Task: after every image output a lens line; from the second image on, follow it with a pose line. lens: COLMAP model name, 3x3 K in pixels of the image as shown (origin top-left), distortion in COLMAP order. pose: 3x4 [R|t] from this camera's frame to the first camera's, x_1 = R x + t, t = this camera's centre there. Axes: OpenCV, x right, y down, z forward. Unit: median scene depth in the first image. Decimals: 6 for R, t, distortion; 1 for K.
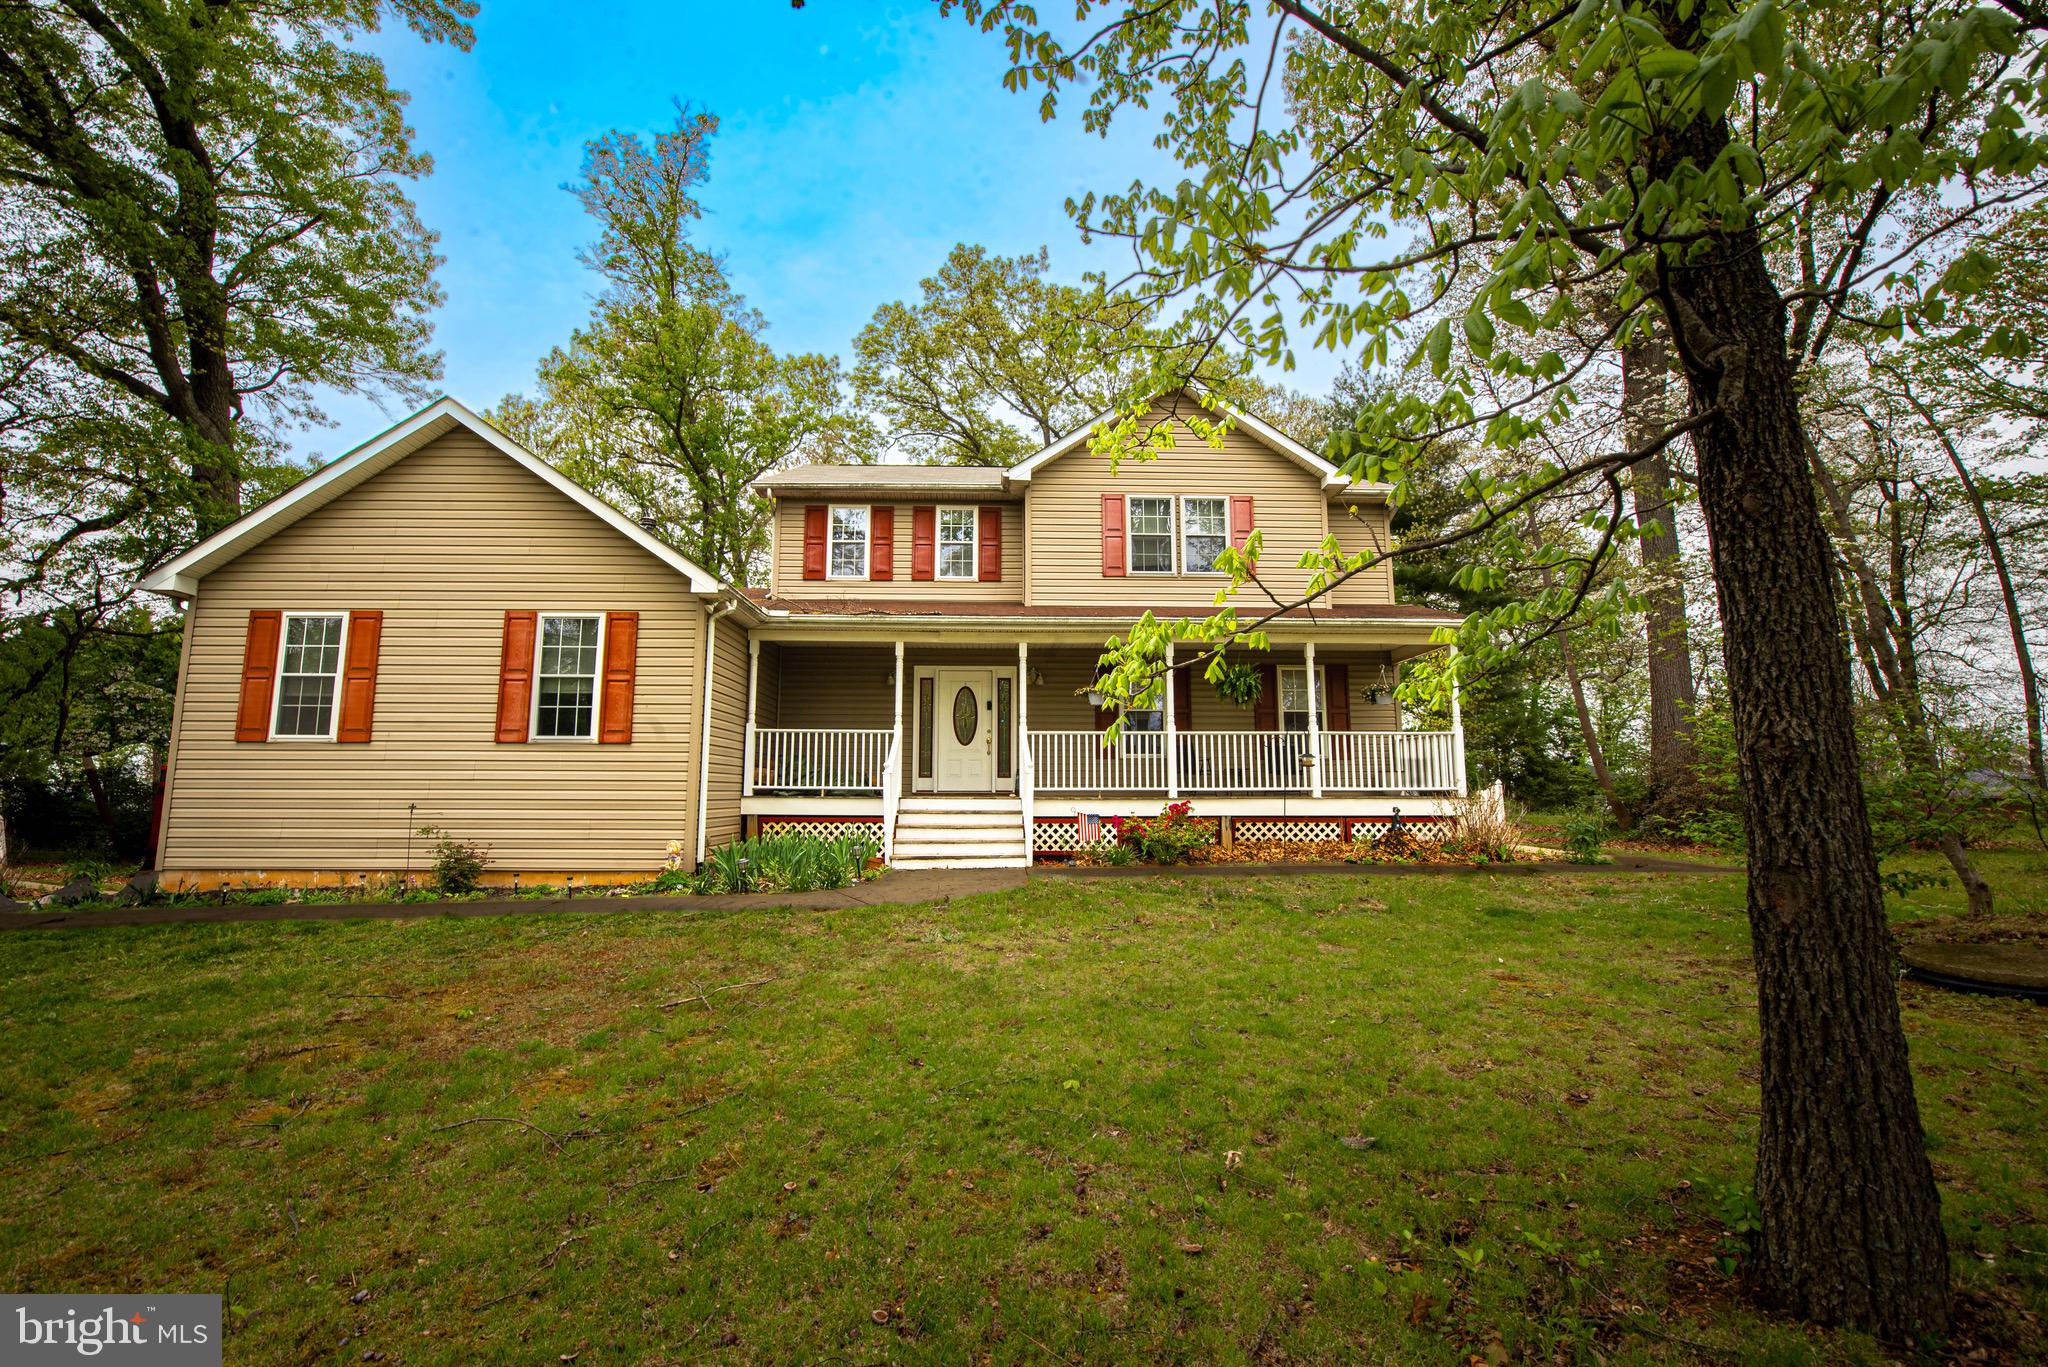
lens RADIAL K [[822.2, 0, 1007.5], [0, 822.2, 686.9], [0, 0, 1]] dist [-0.011257, -0.004135]
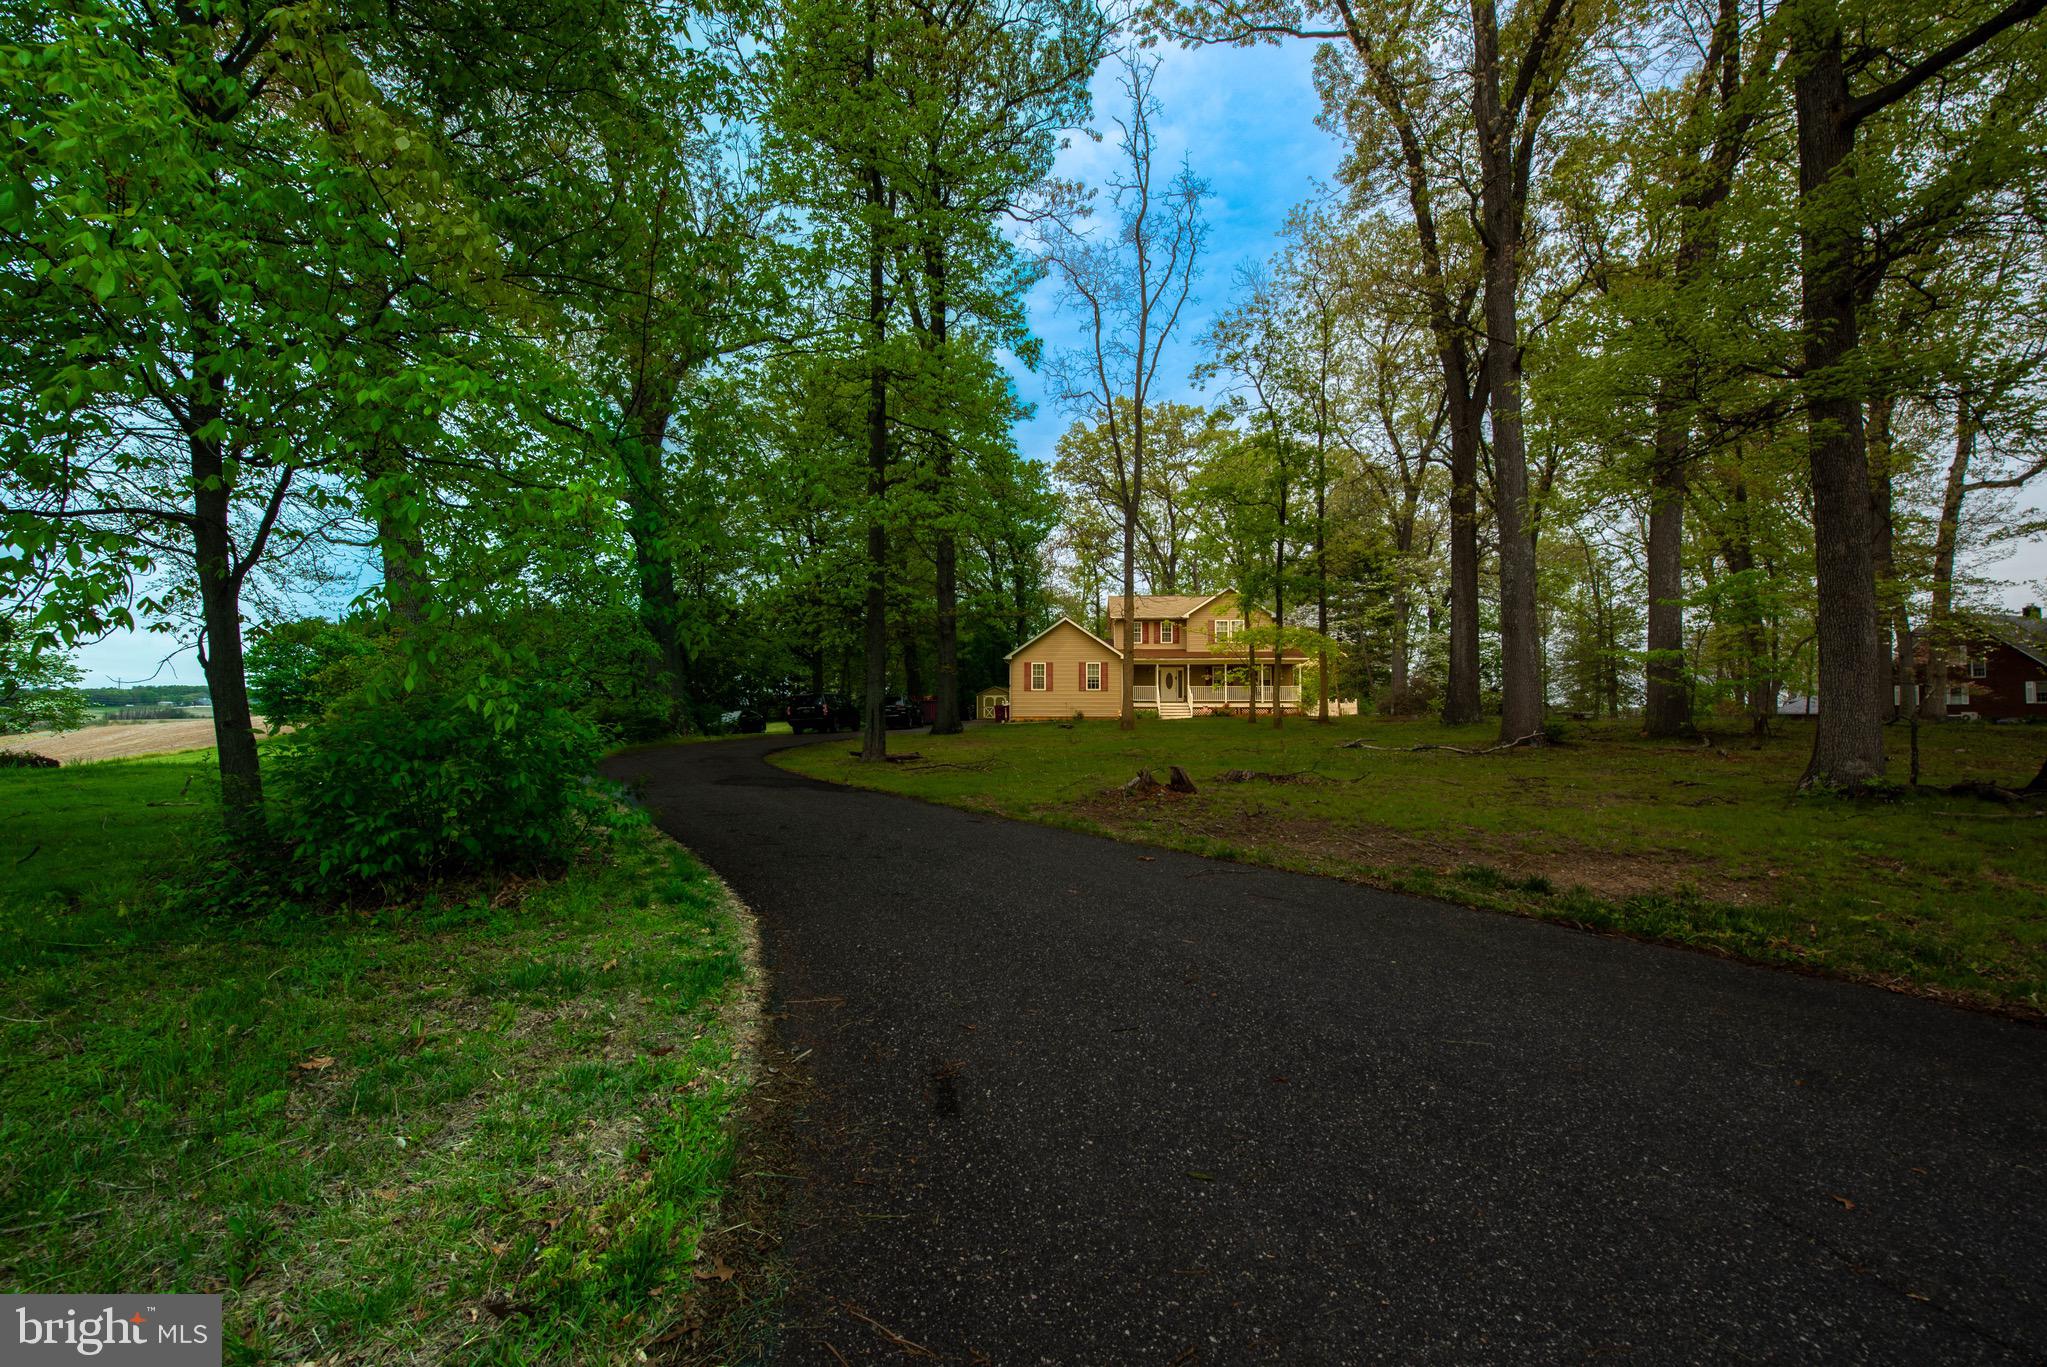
lens RADIAL K [[821.8, 0, 1007.0], [0, 821.8, 686.9], [0, 0, 1]] dist [-0.011257, -0.004135]
pose [[0.994907, -0.001553, -0.100781, -0.437037], [0.011344, 0.995253, 0.096654, -0.326362], [0.100153, -0.097305, 0.990203, -2.918894]]
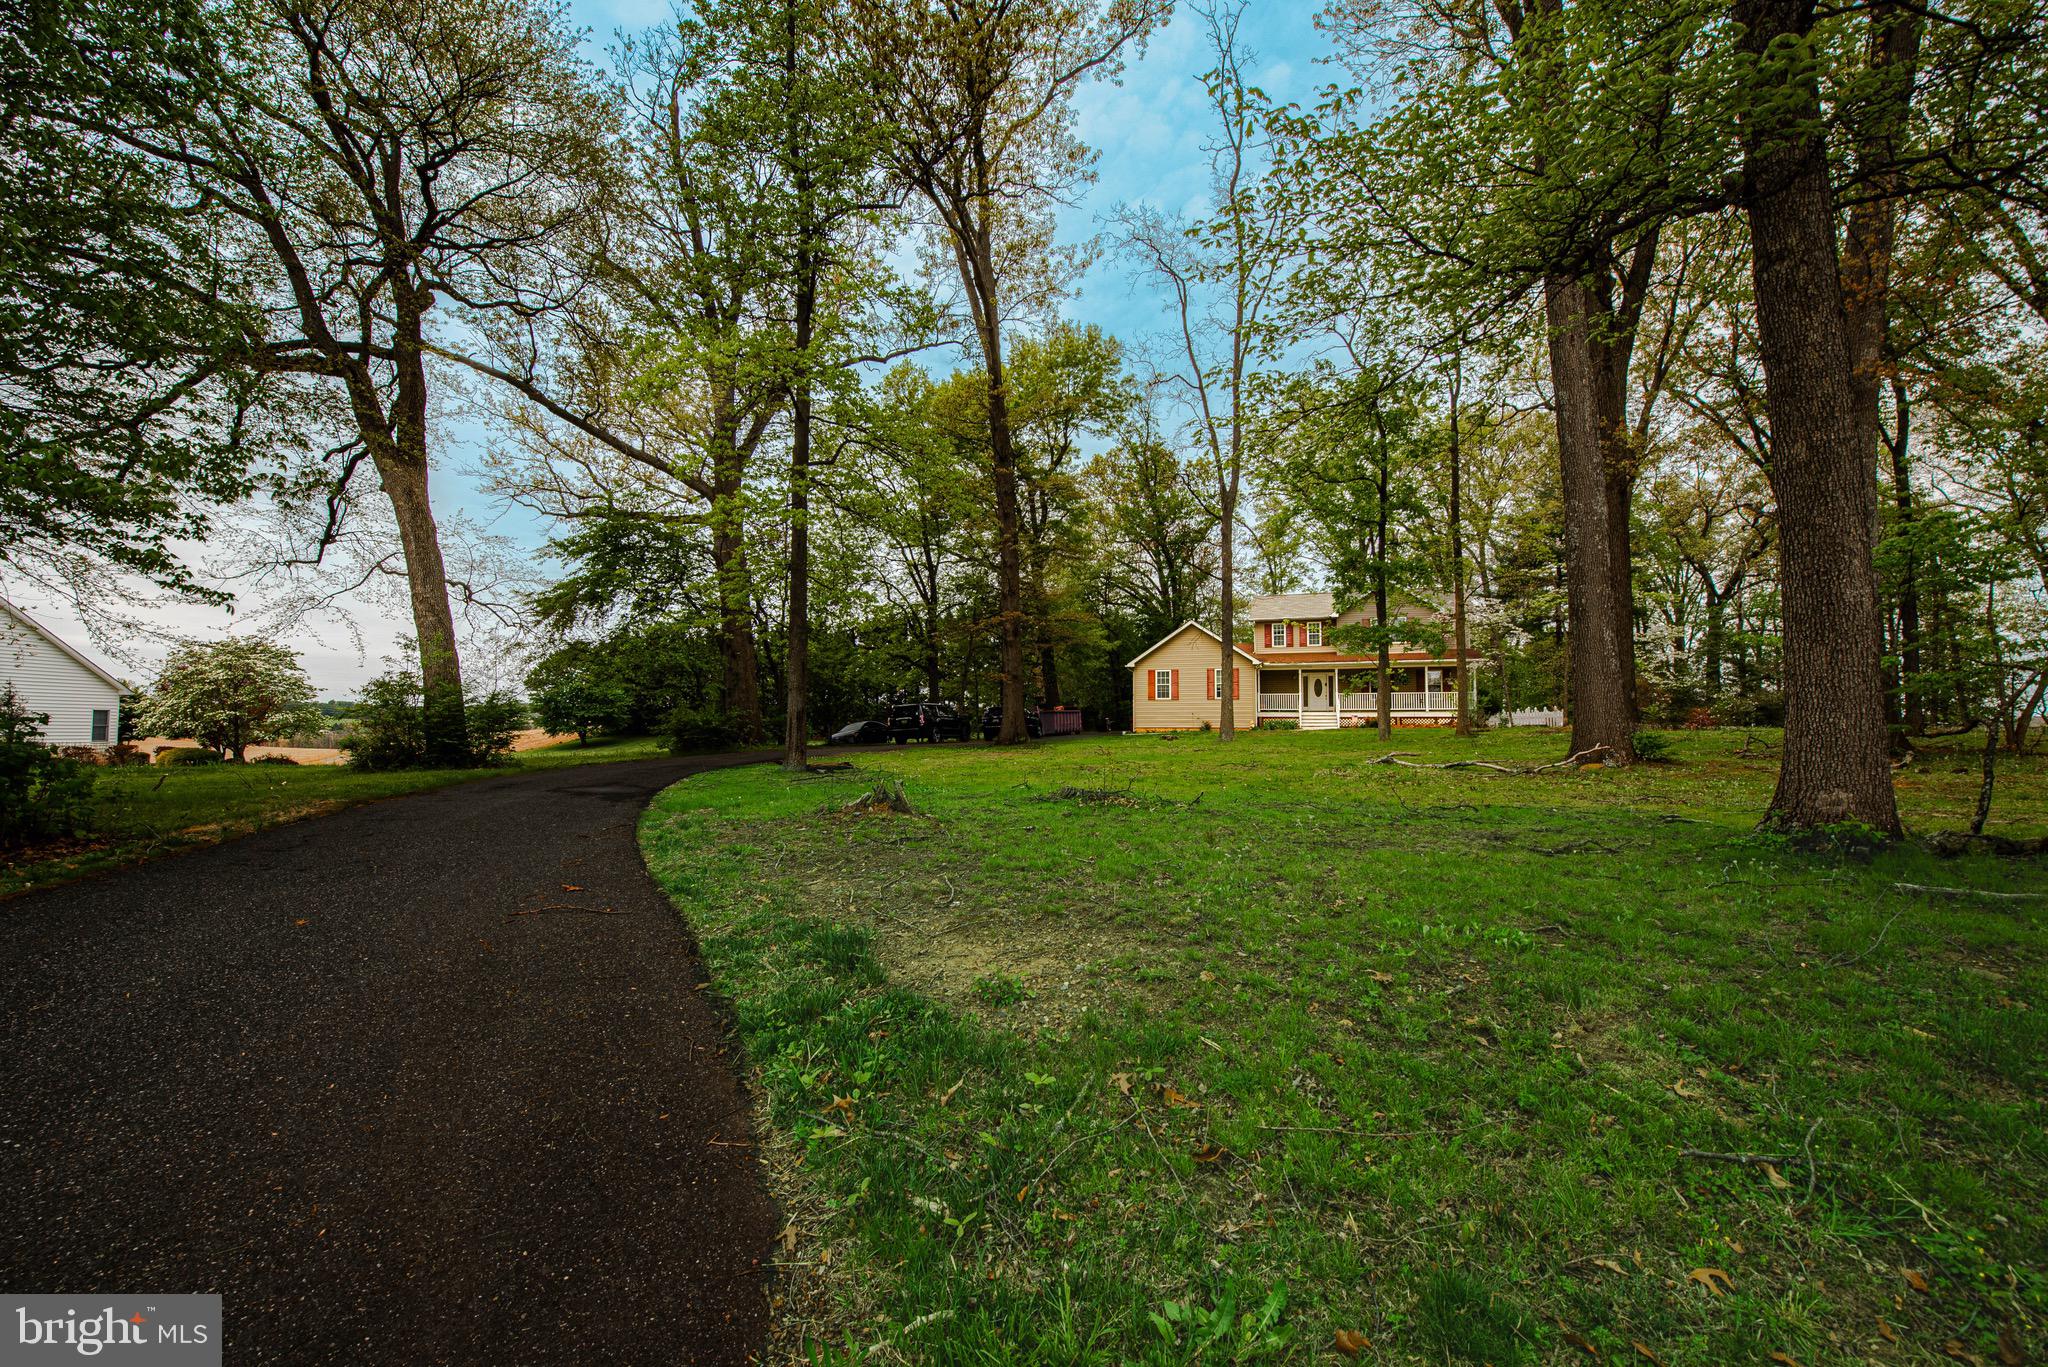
lens RADIAL K [[822.2, 0, 1007.5], [0, 822.2, 686.9], [0, 0, 1]] dist [-0.011257, -0.004135]
pose [[0.930973, -0.015268, -0.364770, -0.011671], [0.045513, 0.996185, 0.074463, -0.293231], [0.362241, -0.085925, 0.928115, -2.704012]]
